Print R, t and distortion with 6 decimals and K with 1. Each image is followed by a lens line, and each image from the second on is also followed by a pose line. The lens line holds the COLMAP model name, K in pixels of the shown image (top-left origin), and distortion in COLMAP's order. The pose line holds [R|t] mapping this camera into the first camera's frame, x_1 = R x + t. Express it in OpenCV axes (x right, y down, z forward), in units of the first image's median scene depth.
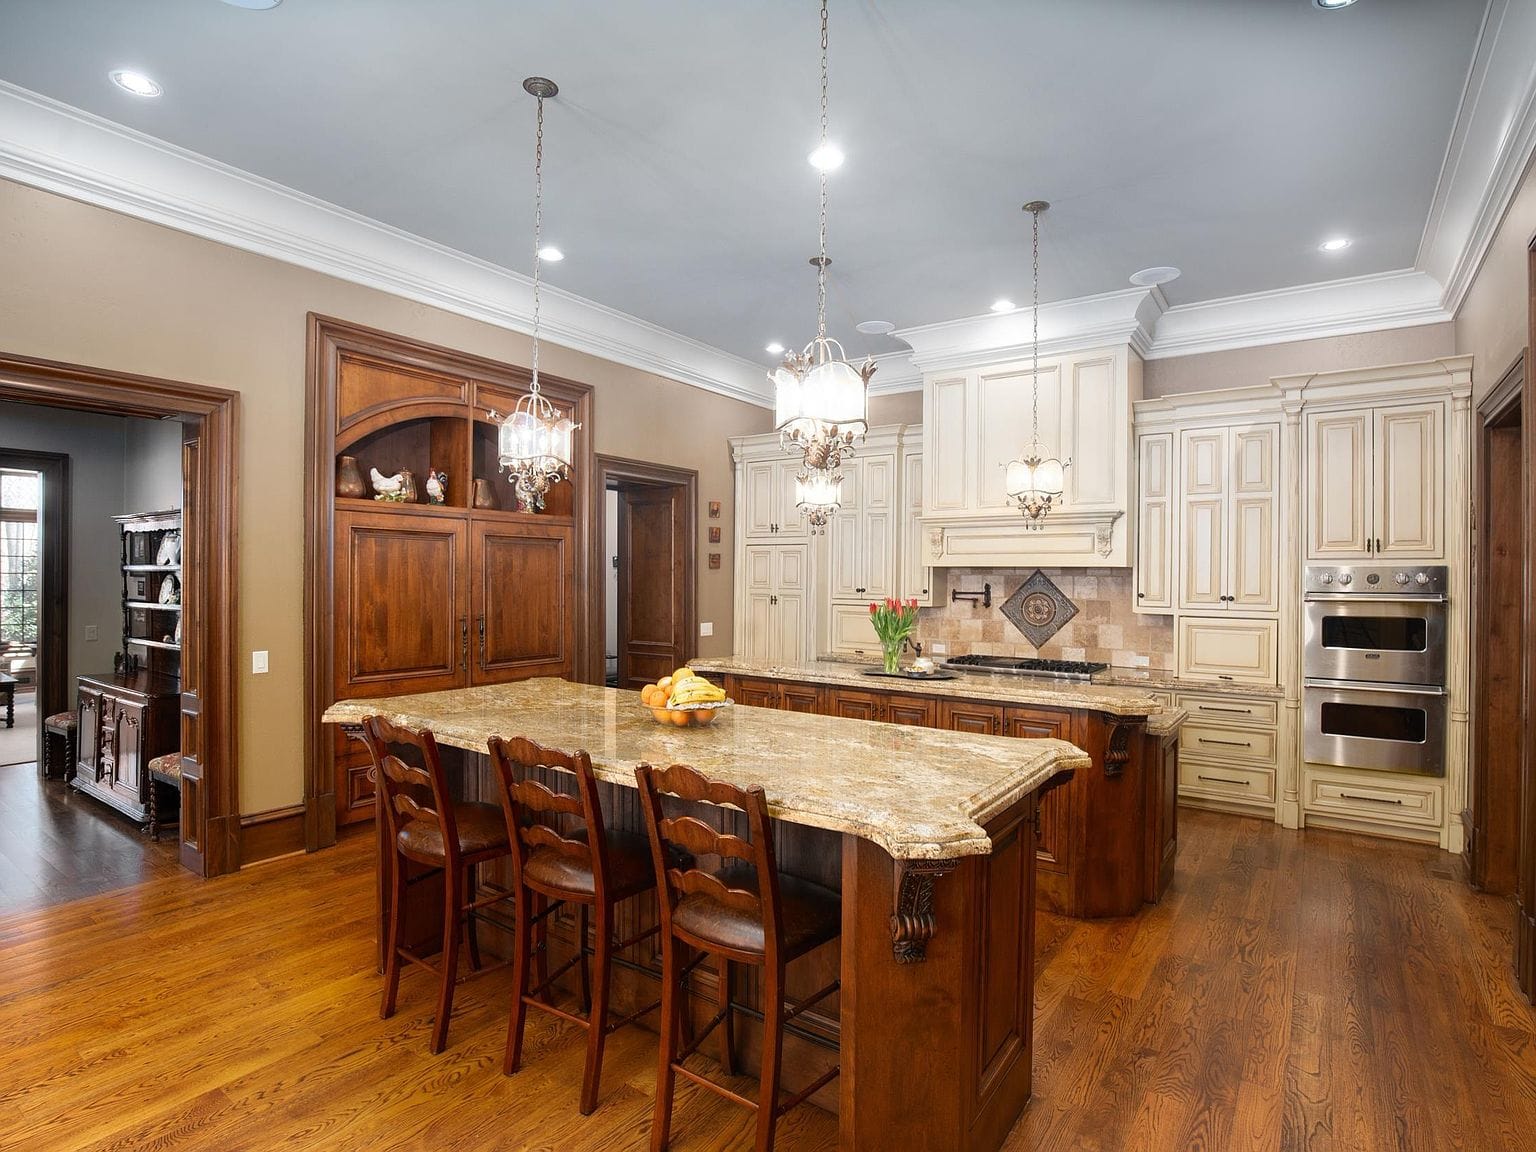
lens RADIAL K [[764.4, 0, 771.7], [0, 764.4, 581.8], [0, 0, 1]] dist [-0.037300, 0.000886]
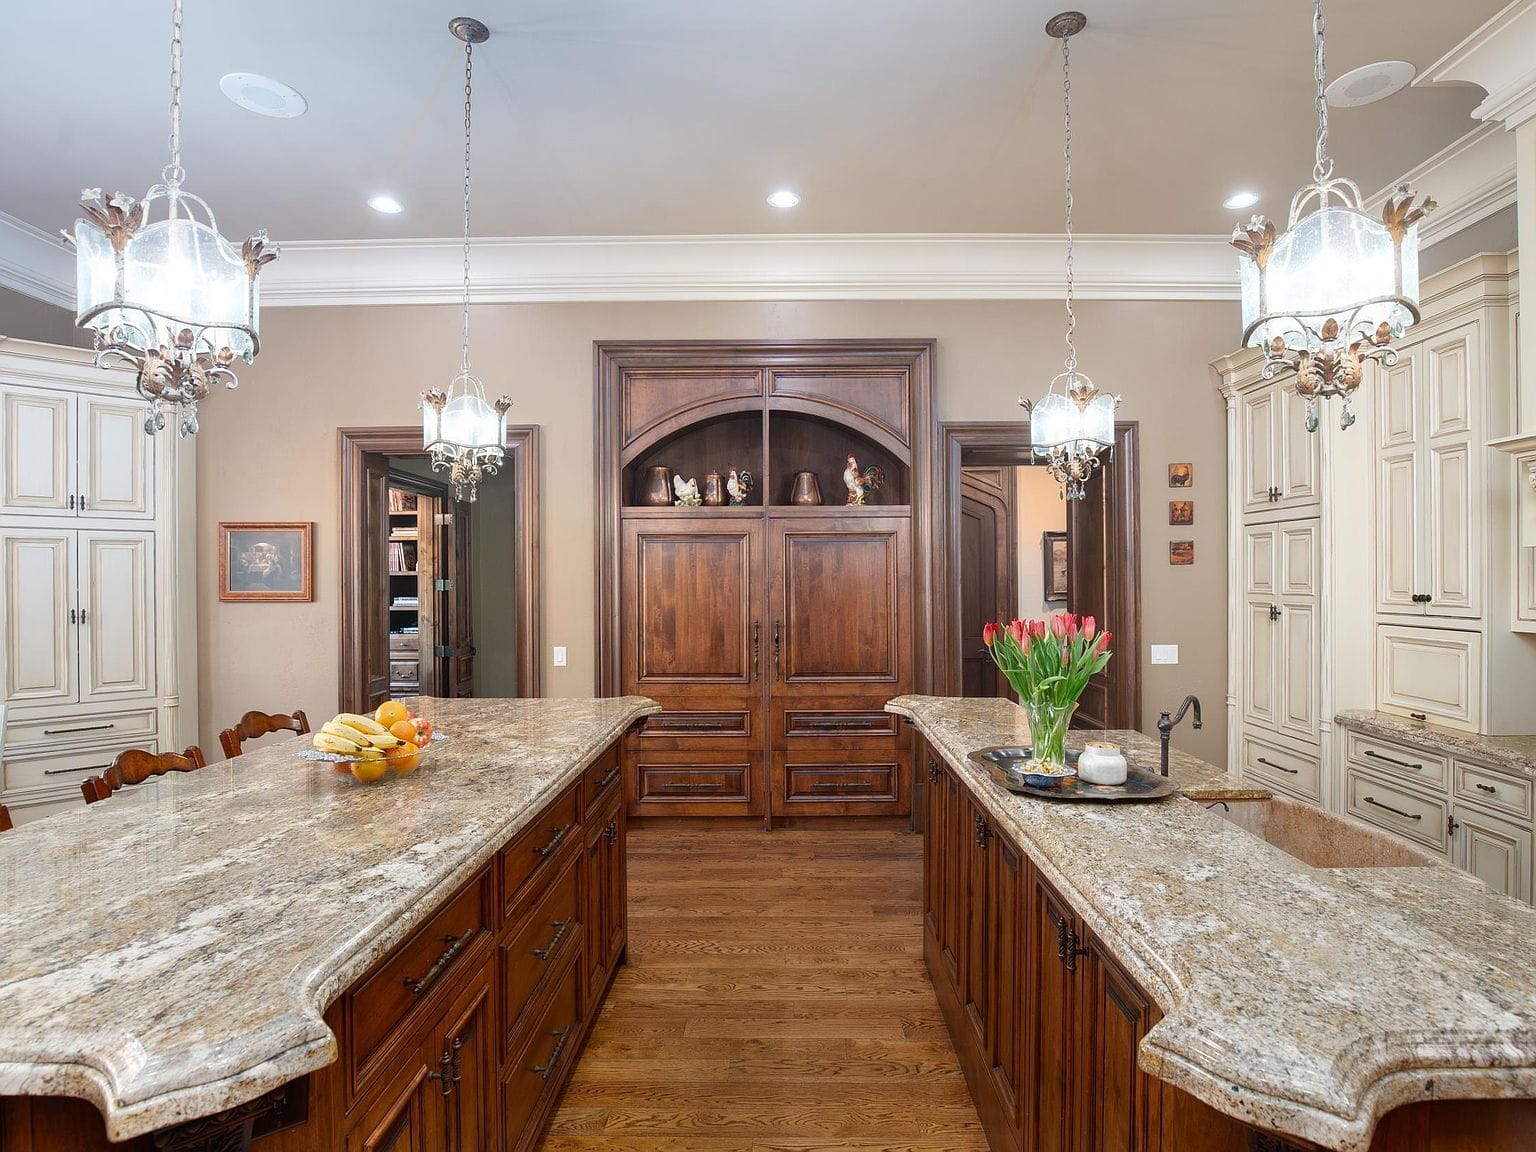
lens RADIAL K [[764.4, 0, 771.7], [0, 764.4, 581.8], [0, 0, 1]] dist [-0.037300, 0.000886]
pose [[0.576131, -0.009449, -0.817303, 0.380497], [0.003836, 0.999953, -0.008856, 0.003985], [0.817348, 0.001967, 0.576140, 0.489457]]
